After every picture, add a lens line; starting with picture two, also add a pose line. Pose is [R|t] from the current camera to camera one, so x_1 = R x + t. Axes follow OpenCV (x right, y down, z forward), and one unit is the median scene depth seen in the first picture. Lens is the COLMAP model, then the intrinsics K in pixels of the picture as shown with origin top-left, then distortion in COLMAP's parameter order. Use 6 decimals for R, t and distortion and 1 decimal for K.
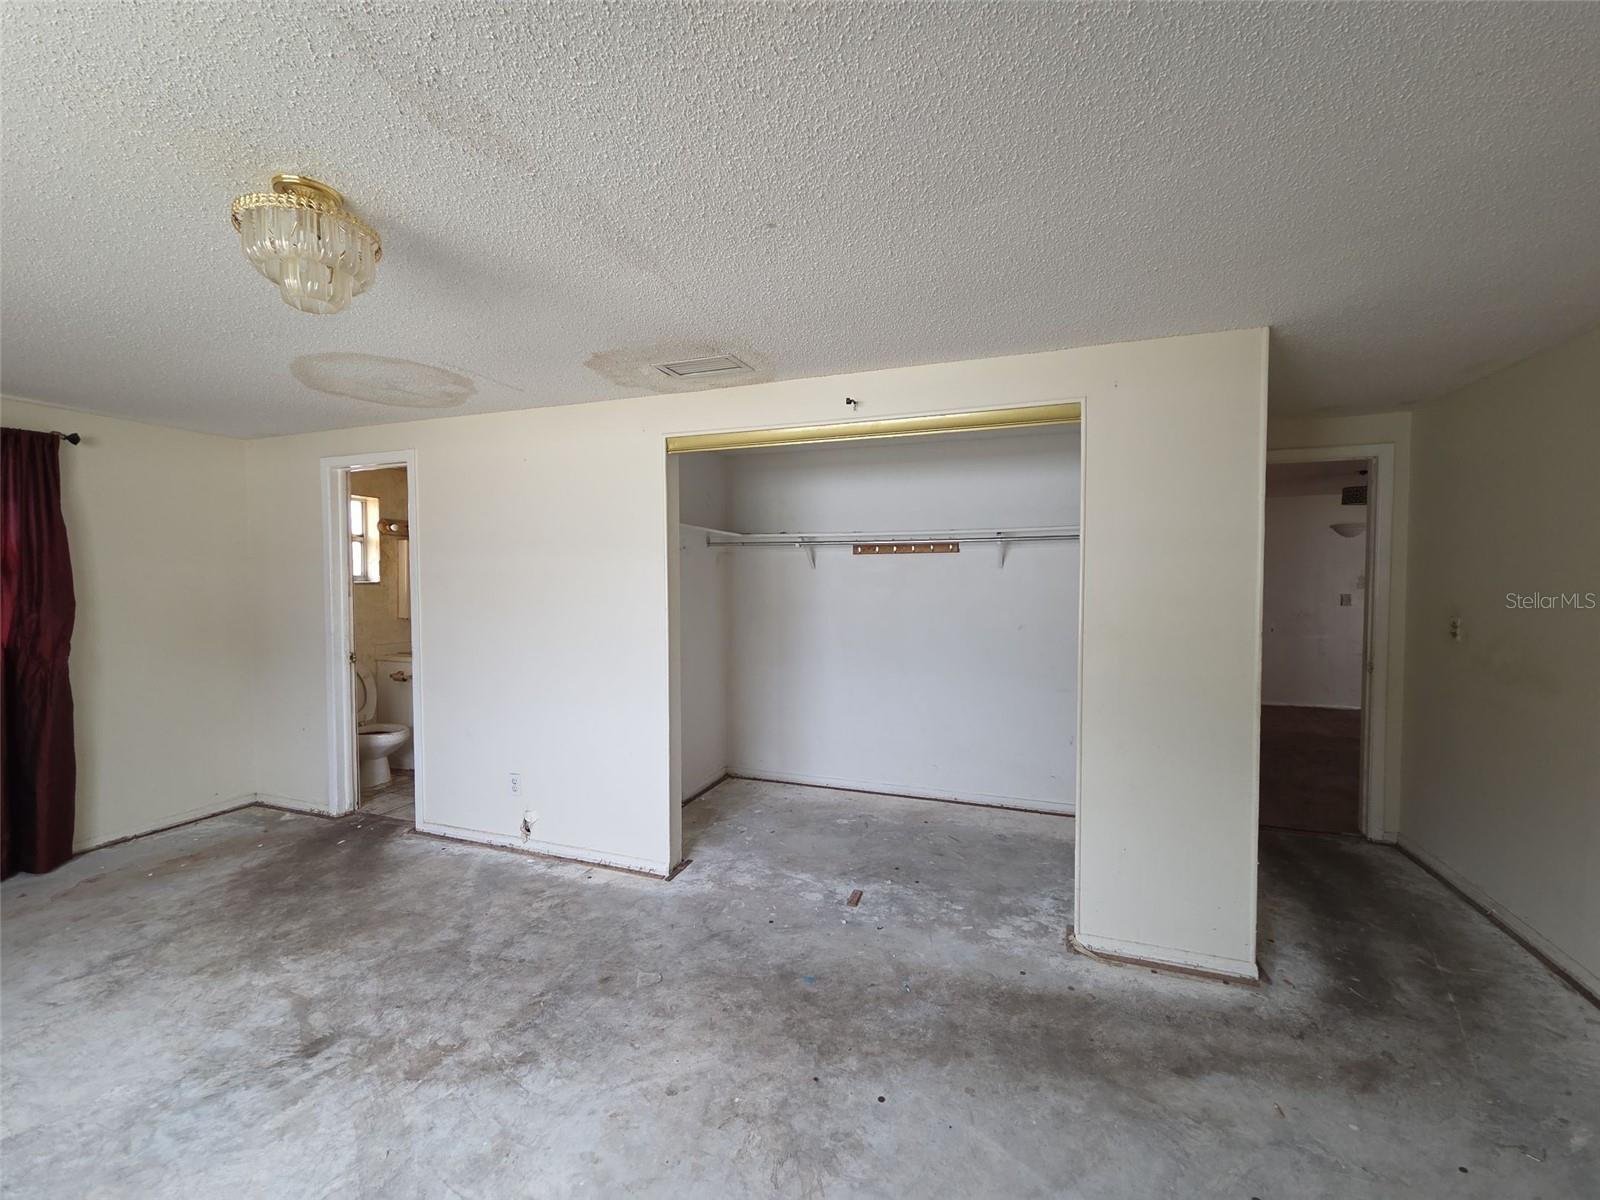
lens RADIAL K [[651.0, 0, 803.6], [0, 651.0, 596.8], [0, 0, 1]] dist [0.016644, -0.010956]
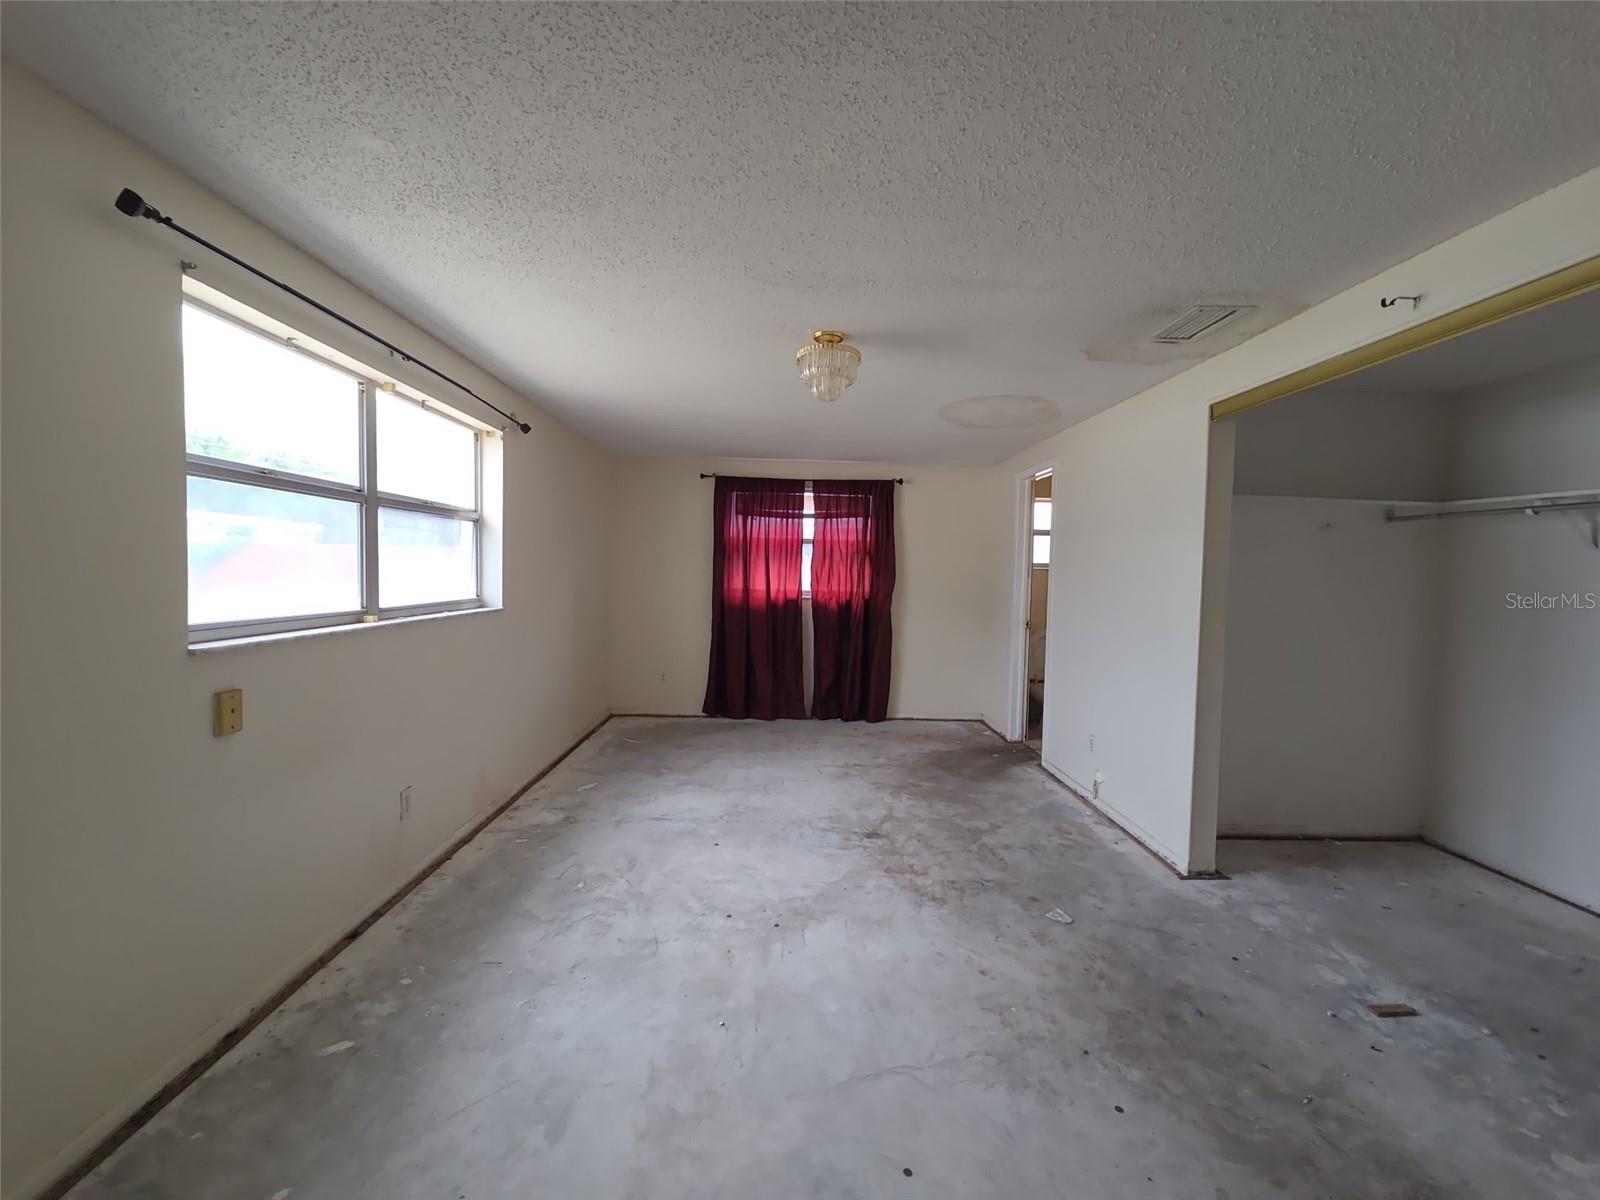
lens RADIAL K [[651.0, 0, 803.6], [0, 651.0, 596.8], [0, 0, 1]] dist [0.016644, -0.010956]
pose [[0.367250, 0.045684, -0.929000, 0.557154], [-0.050359, 0.998305, 0.029184, 0.036247], [0.928758, 0.036066, 0.368928, 0.165114]]
